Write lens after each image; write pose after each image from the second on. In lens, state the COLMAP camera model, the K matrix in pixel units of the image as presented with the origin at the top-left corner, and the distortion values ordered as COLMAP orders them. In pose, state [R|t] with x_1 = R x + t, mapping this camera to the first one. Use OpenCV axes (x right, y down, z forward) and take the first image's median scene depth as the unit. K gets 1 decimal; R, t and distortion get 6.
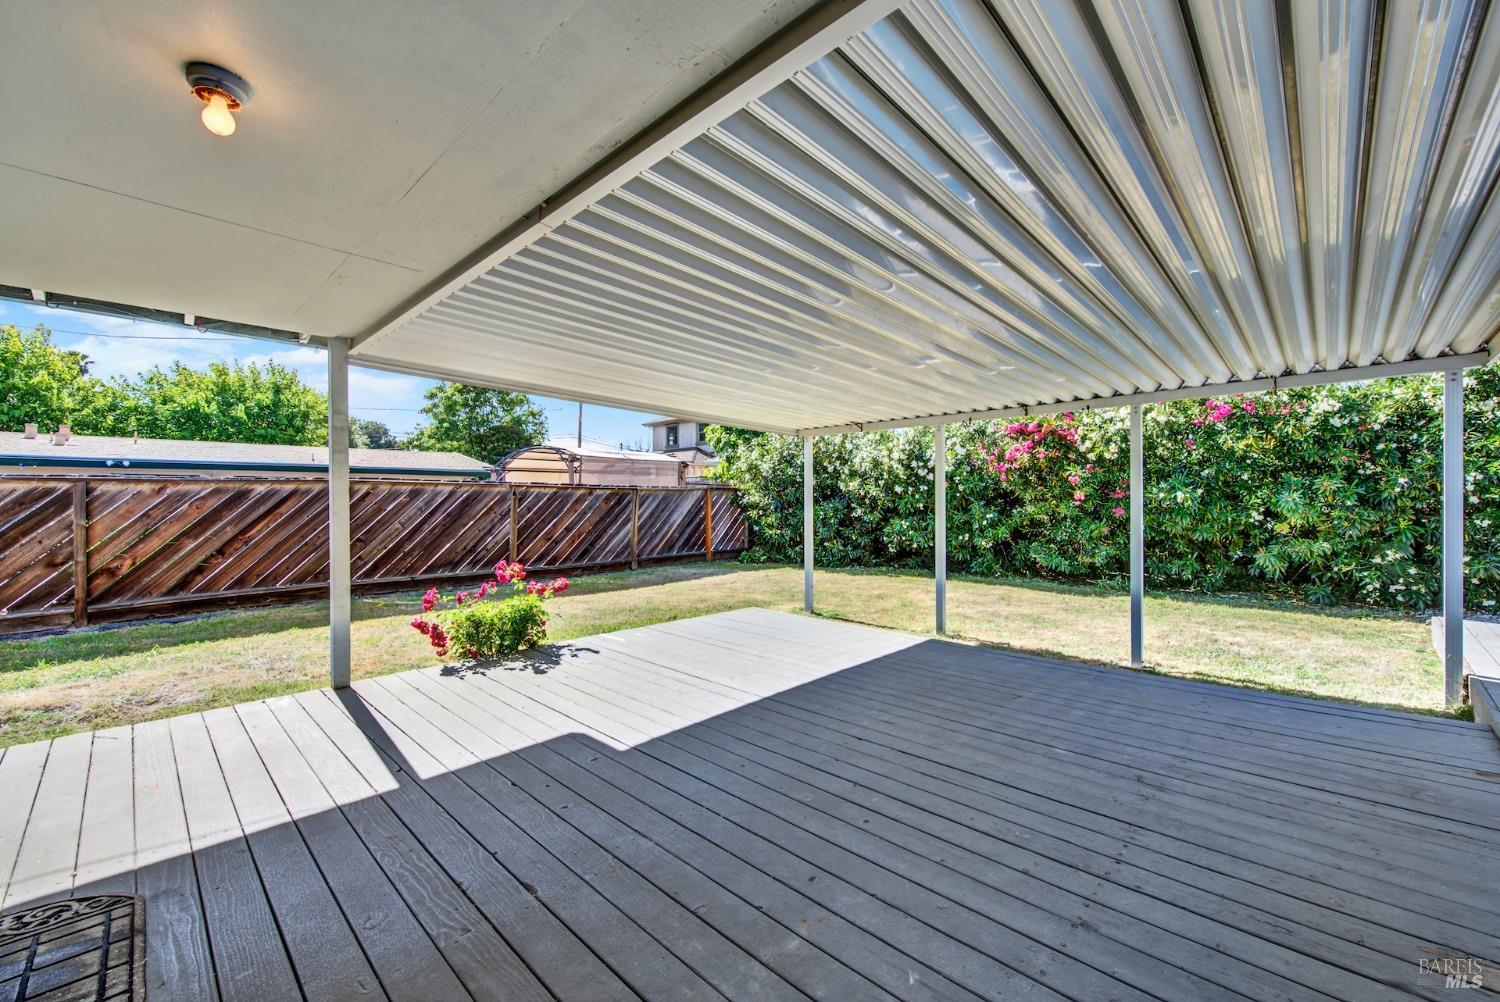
lens RADIAL K [[601.8, 0, 752.4], [0, 601.8, 499.8], [0, 0, 1]] dist [0.000914, -0.000390]
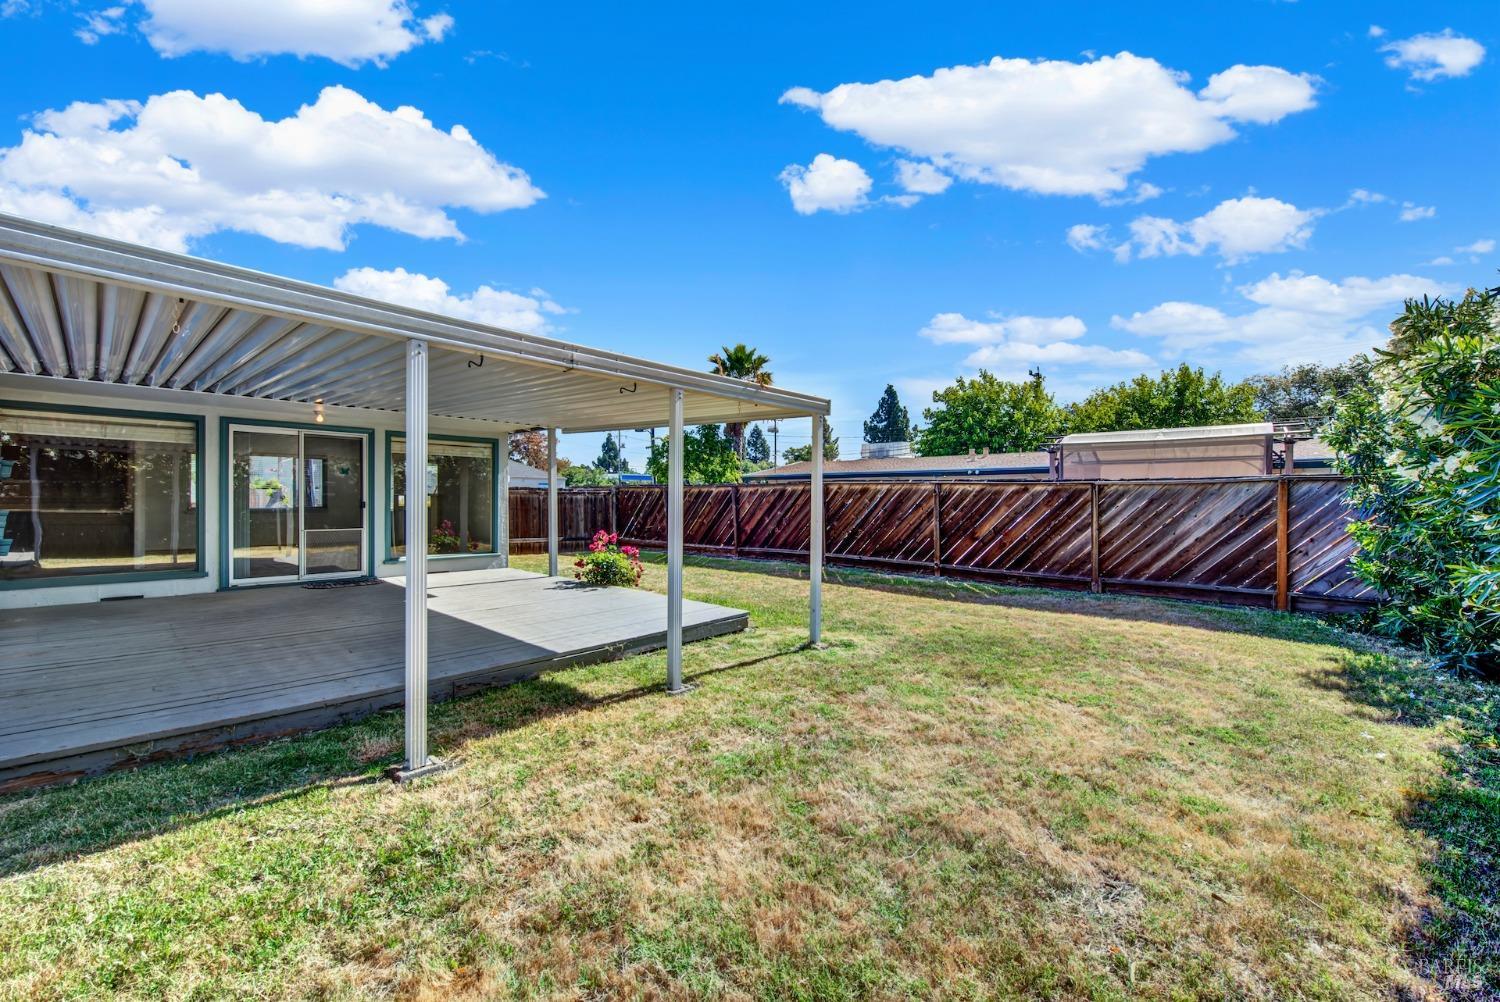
lens RADIAL K [[603.1, 0, 750.0], [0, 603.1, 501.0], [0, 0, 1]] dist [0.000868, 0.000076]
pose [[0.020924, 0.009988, -0.999731, 0.735907], [-0.006999, 0.999927, 0.009843, -0.001796], [0.999757, 0.006791, 0.020992, 0.776464]]
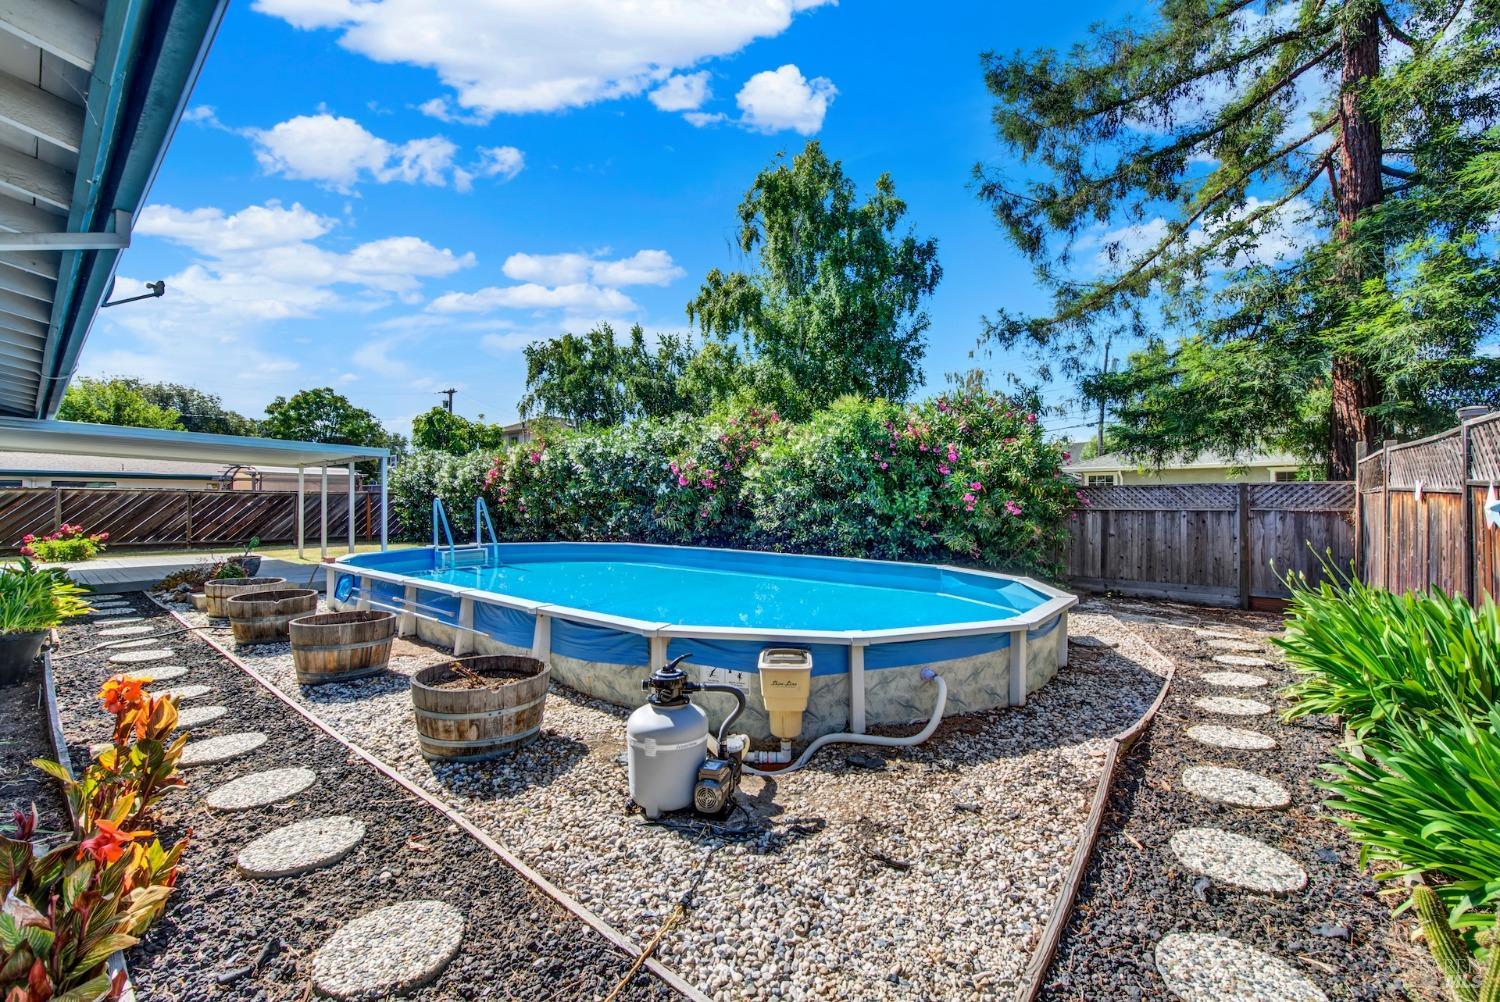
lens RADIAL K [[601.8, 0, 752.4], [0, 601.8, 499.8], [0, 0, 1]] dist [0.000914, -0.000390]
pose [[0.996998, 0.006586, 0.077142, 1.212461], [-0.006364, 0.999975, -0.003124, -0.005341], [-0.077160, 0.002623, 0.997015, -0.924261]]
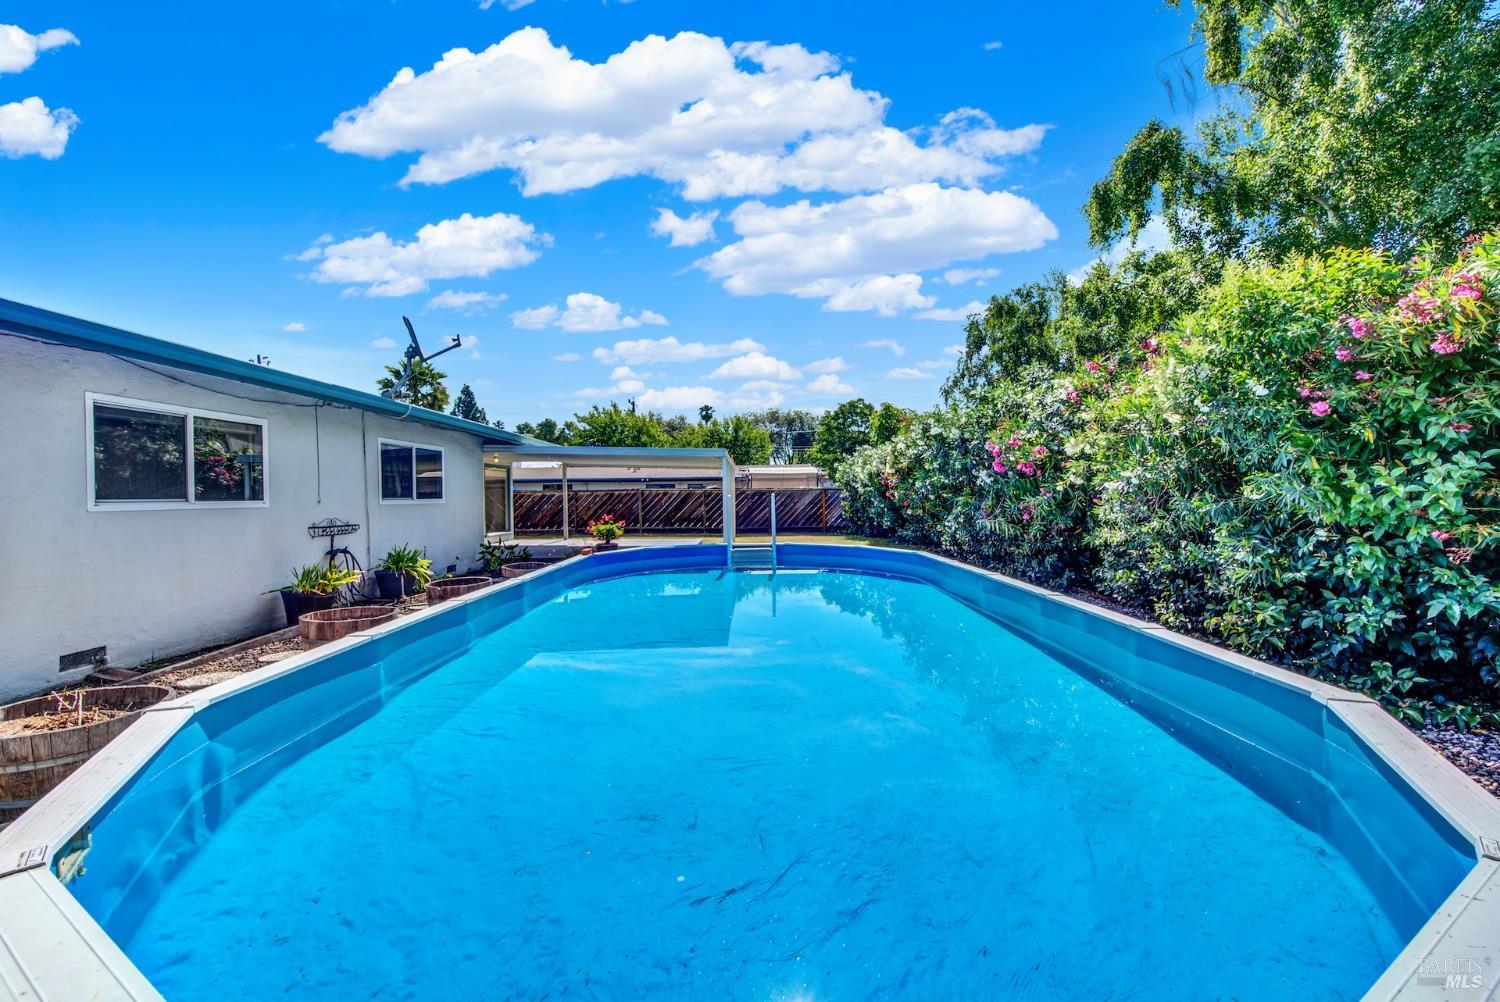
lens RADIAL K [[601.8, 0, 752.4], [0, 601.8, 499.8], [0, 0, 1]] dist [0.000914, -0.000390]
pose [[0.685474, 0.003198, -0.728090, 1.583576], [0.005874, 0.999934, 0.009923, -0.009823], [0.728073, -0.011079, 0.685410, -0.469010]]
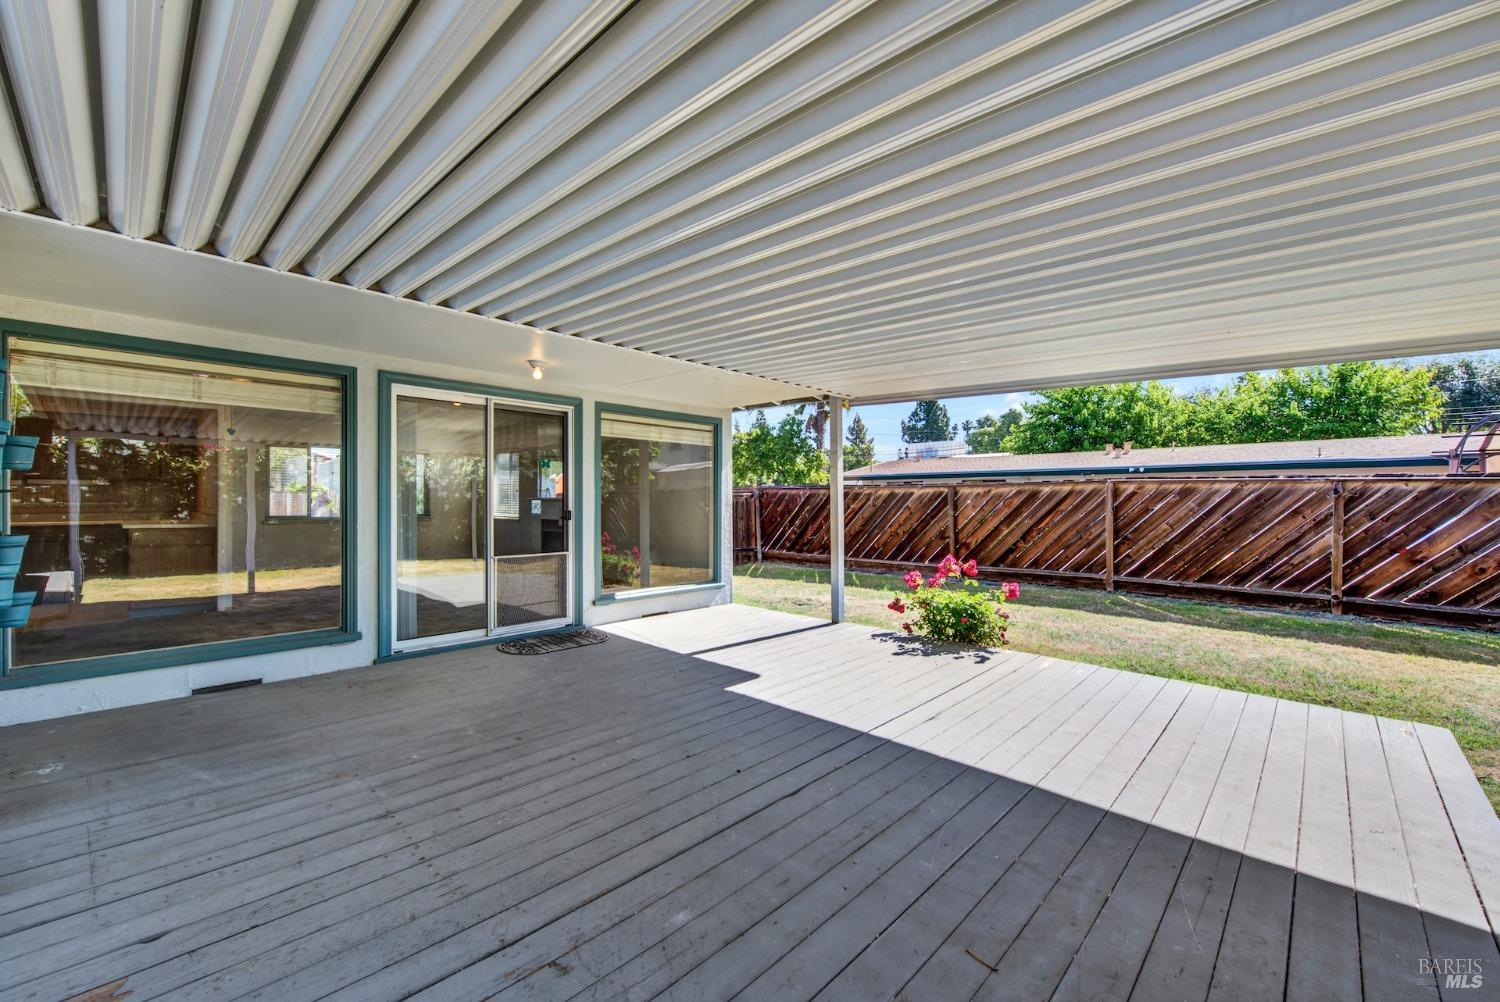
lens RADIAL K [[601.8, 0, 752.4], [0, 601.8, 499.8], [0, 0, 1]] dist [0.000914, -0.000390]
pose [[0.000305, 0.004543, -0.999990, 0.374202], [-0.003688, 0.999983, 0.004542, -0.001482], [0.999993, 0.003686, 0.000322, 0.359474]]
